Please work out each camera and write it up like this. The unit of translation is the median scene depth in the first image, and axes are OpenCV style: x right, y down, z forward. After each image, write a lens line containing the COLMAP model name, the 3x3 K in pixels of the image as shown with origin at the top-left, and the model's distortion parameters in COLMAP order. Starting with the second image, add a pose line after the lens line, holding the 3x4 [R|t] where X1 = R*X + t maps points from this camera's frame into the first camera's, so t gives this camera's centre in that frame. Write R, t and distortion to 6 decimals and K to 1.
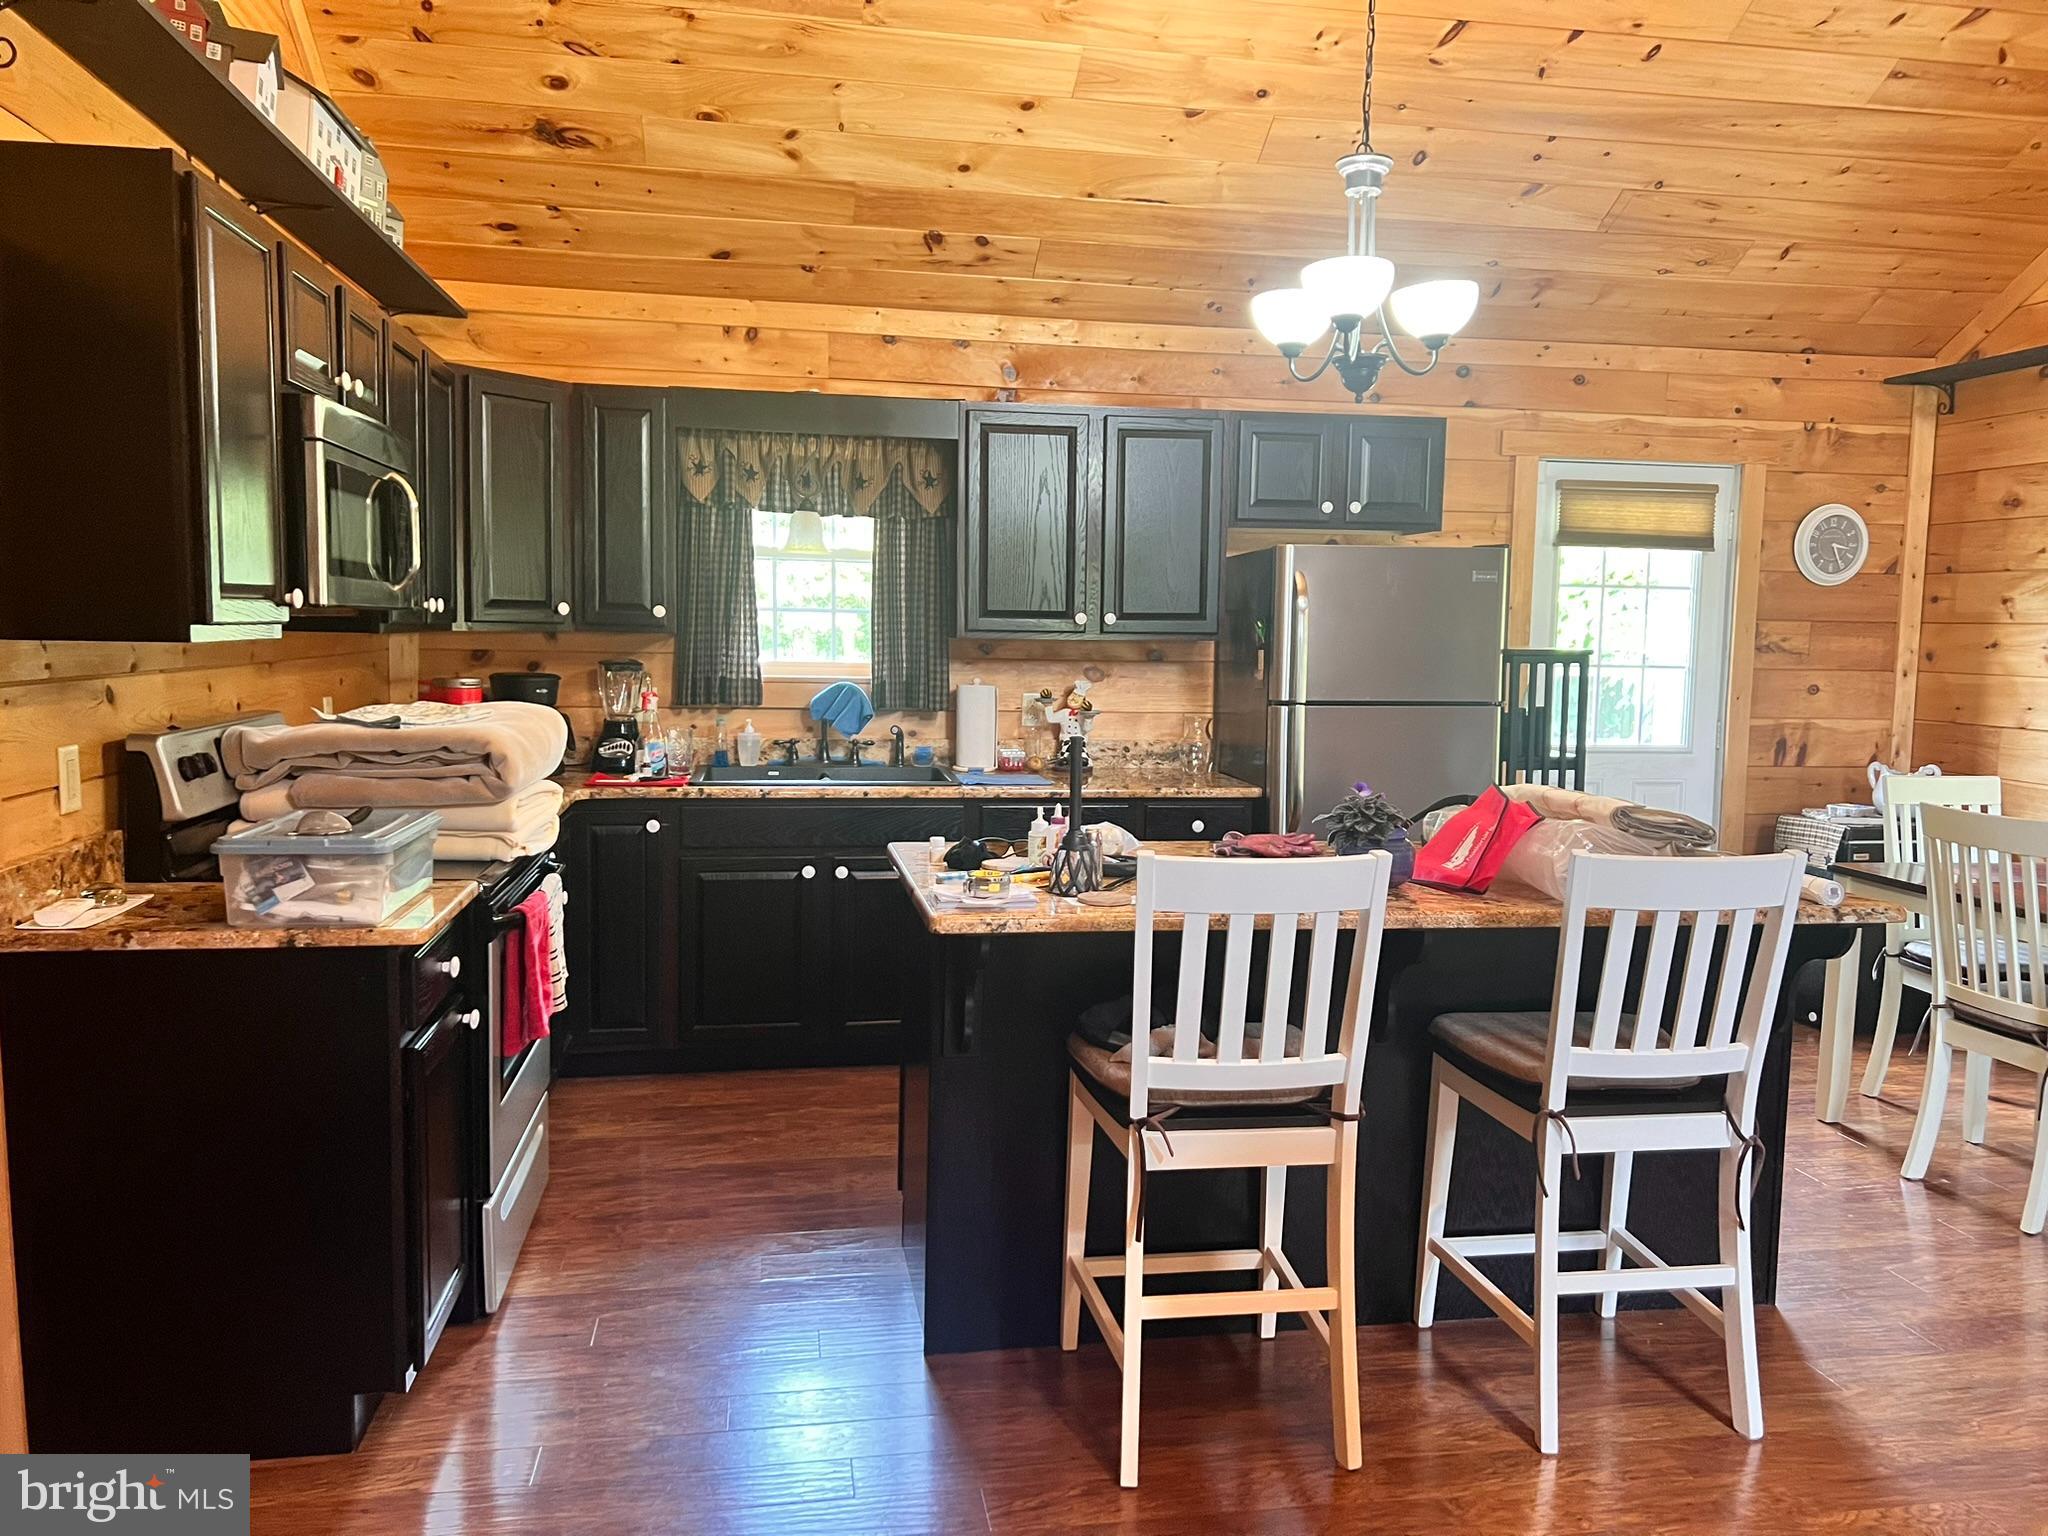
lens RADIAL K [[1554.1, 0, 1028.4], [0, 1554.1, 768.0], [0, 0, 1]] dist [0.027635, -0.013832]
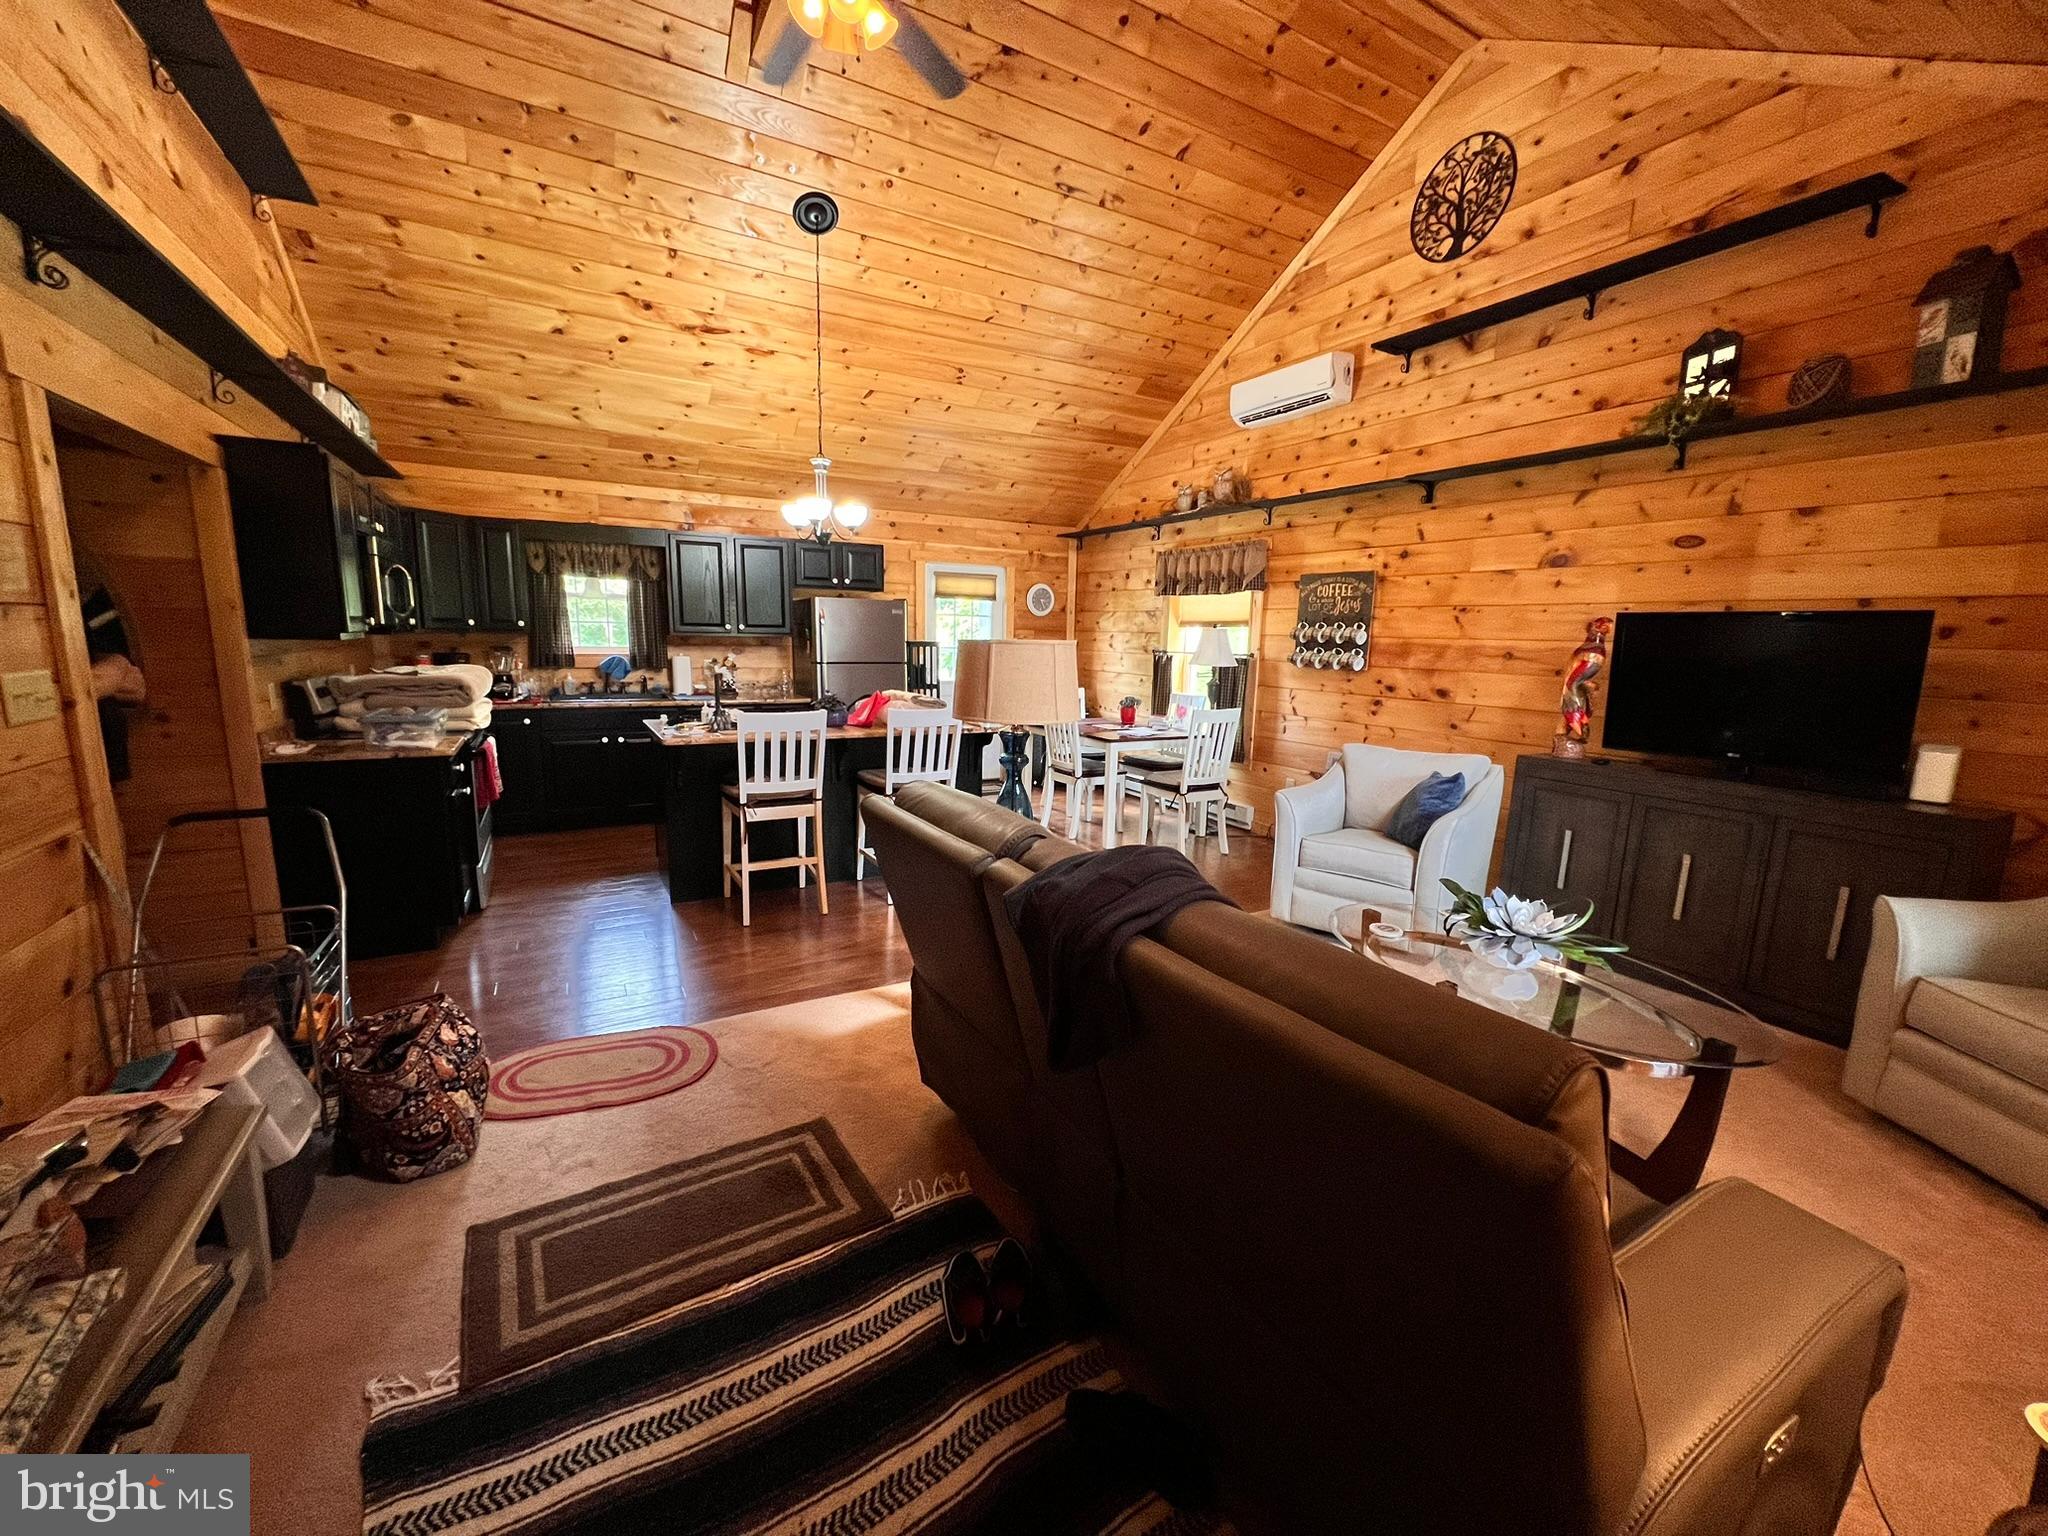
lens RADIAL K [[818.2, 0, 1023.9], [0, 818.2, 768.9], [0, 0, 1]] dist [-0.002470, 0.000871]
pose [[0.939264, -0.052226, 0.339197, 0.025573], [0.024189, 0.995970, 0.086366, 0.021023], [-0.342341, -0.072916, 0.936742, -0.333078]]
